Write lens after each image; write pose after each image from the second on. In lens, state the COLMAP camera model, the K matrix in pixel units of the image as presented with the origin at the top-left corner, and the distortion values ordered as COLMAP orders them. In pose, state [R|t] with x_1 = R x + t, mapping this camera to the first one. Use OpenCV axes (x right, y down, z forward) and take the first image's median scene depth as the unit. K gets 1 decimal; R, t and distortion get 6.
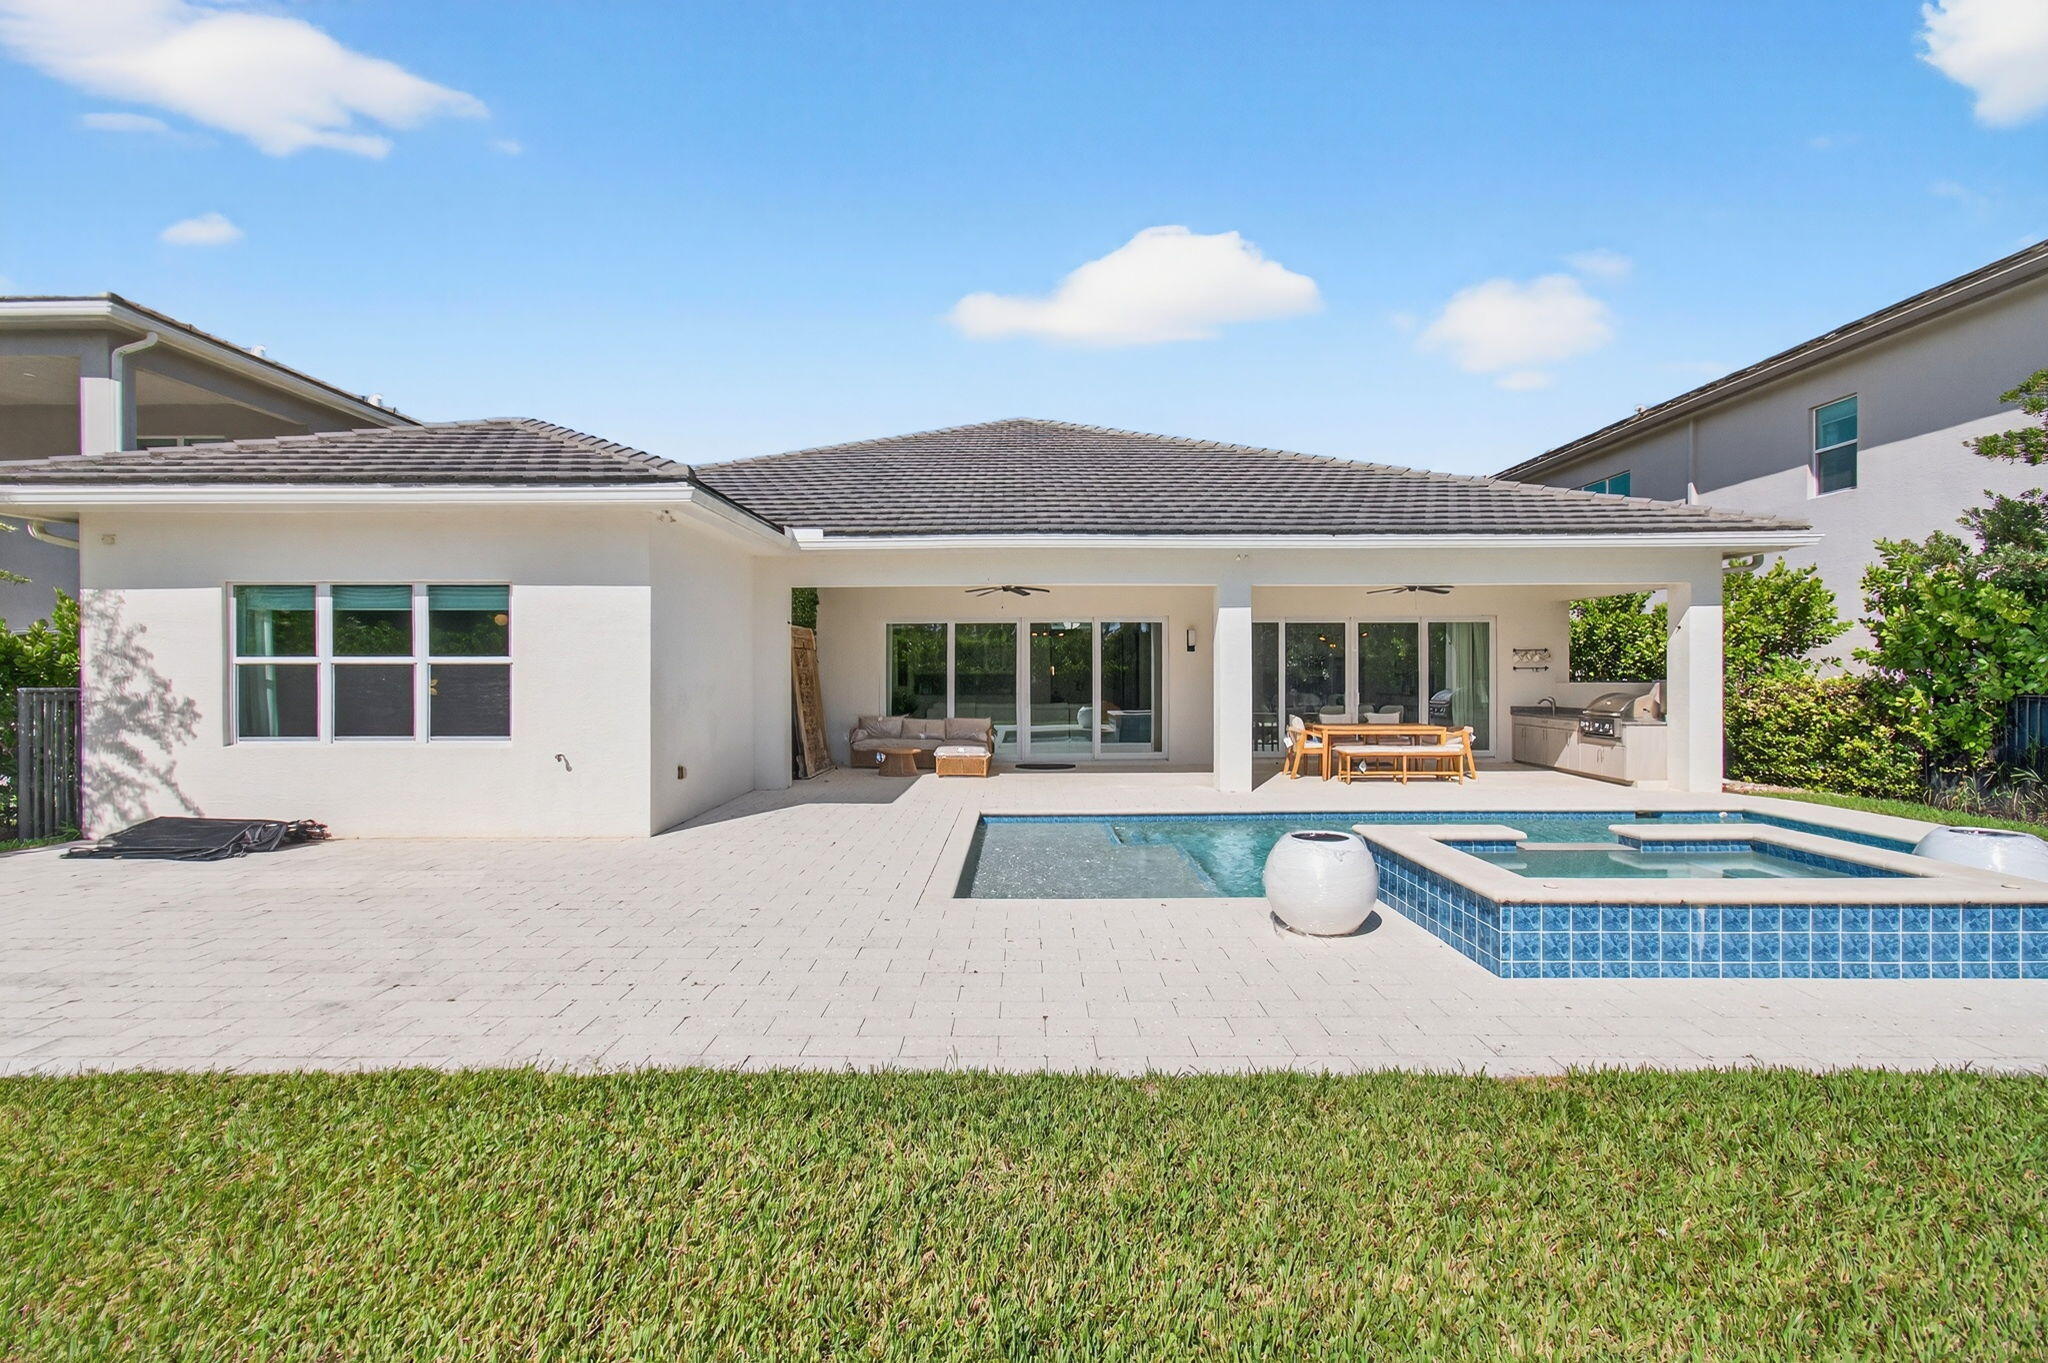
lens RADIAL K [[933.0, 0, 1024.0], [0, 933.0, 681.5], [0, 0, 1]] dist [-0.003155, -0.001096]
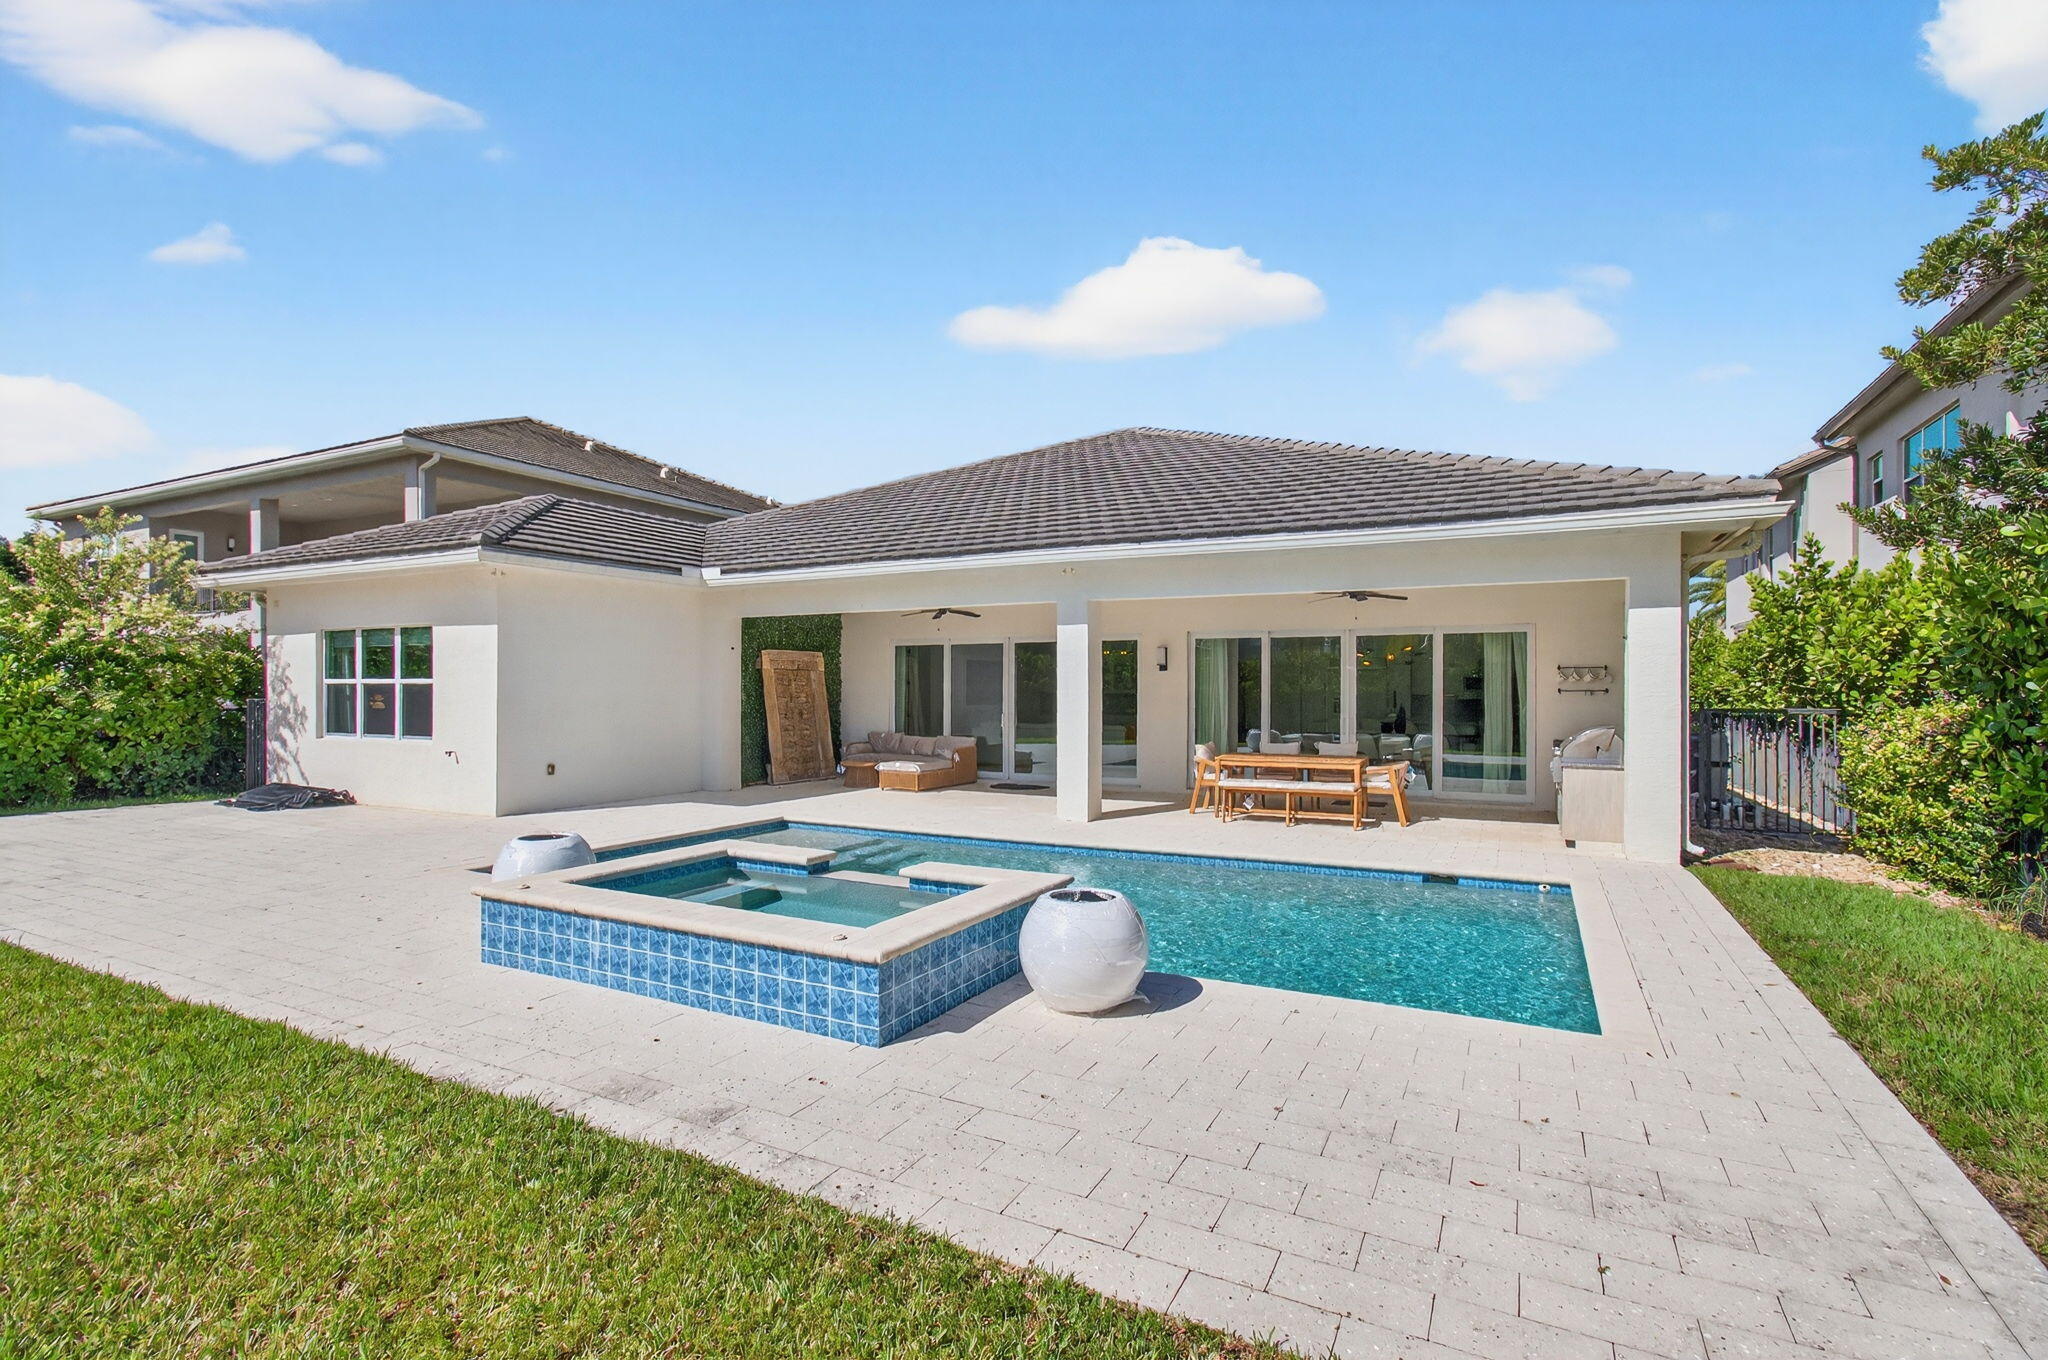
lens RADIAL K [[985.6, 0, 1024.0], [0, 985.6, 680.0], [0, 0, 1]] dist [0.002101, 0.000395]
pose [[0.885325, 0.000831, -0.464973, 0.842309], [-0.009492, 0.999822, -0.016286, -0.009084], [0.464877, 0.018832, 0.885175, 0.110255]]
